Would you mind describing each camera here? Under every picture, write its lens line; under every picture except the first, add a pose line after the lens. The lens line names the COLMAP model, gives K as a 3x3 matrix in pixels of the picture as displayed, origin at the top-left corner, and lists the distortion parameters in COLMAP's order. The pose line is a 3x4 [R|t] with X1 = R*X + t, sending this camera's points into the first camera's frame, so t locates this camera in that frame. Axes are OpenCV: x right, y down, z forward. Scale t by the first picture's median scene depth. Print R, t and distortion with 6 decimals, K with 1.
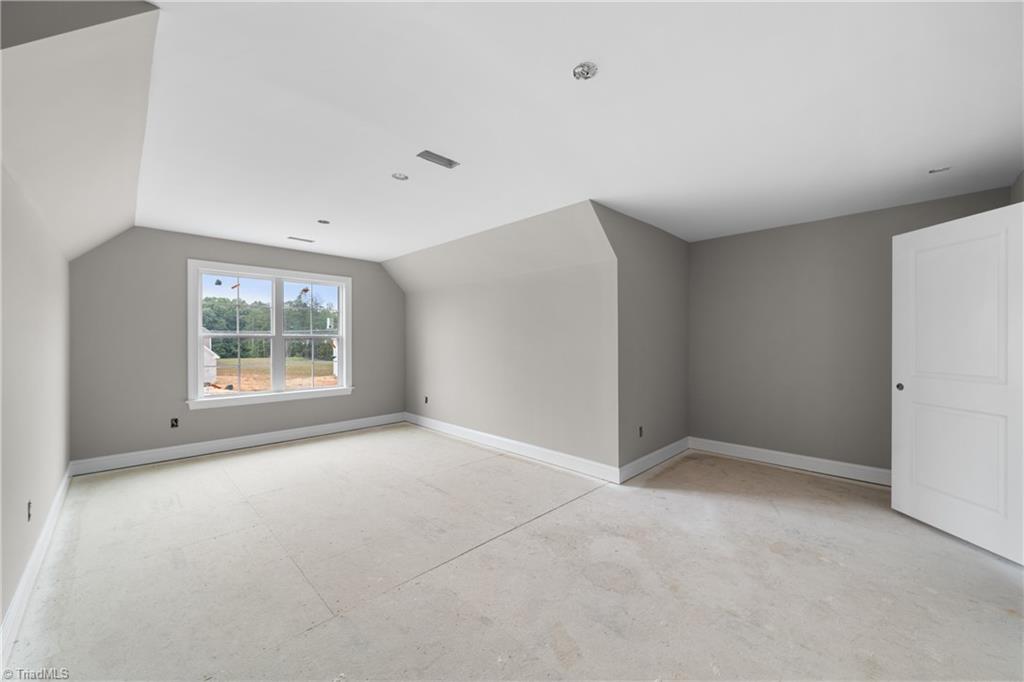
lens RADIAL K [[388.9, 0, 521.1], [0, 388.9, 341.1], [0, 0, 1]] dist [0.001656, 0.000016]
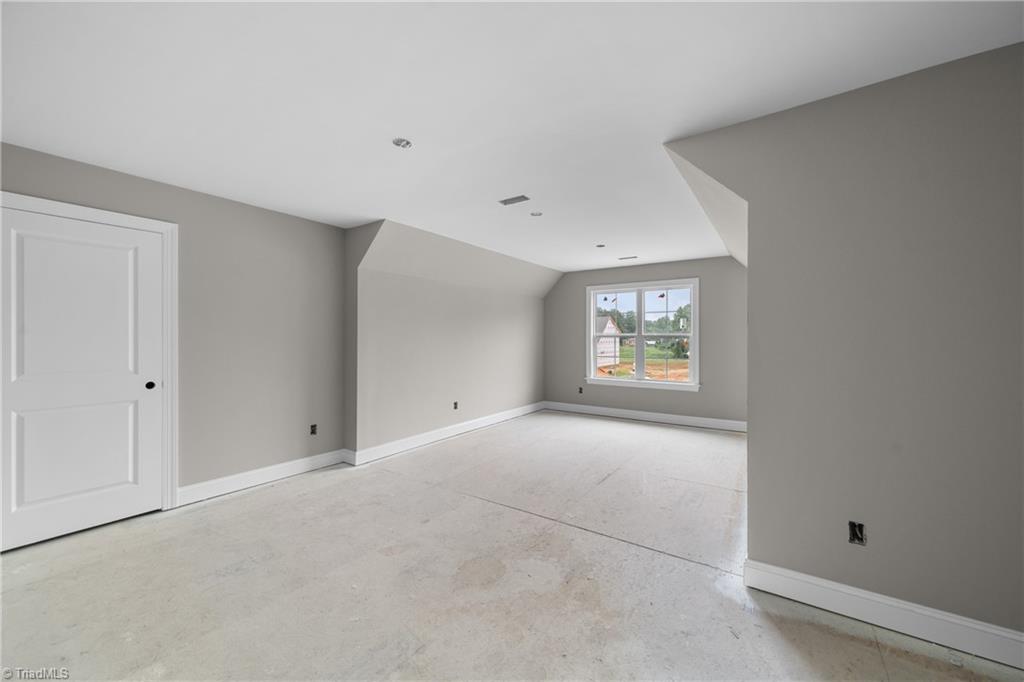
lens RADIAL K [[388.9, 0, 521.1], [0, 388.9, 341.1], [0, 0, 1]] dist [0.001656, 0.000016]
pose [[0.184609, 0.008543, -0.982775, 0.615440], [-0.004109, 0.999960, 0.007921, -0.004012], [0.982803, 0.002576, 0.184637, 0.448759]]
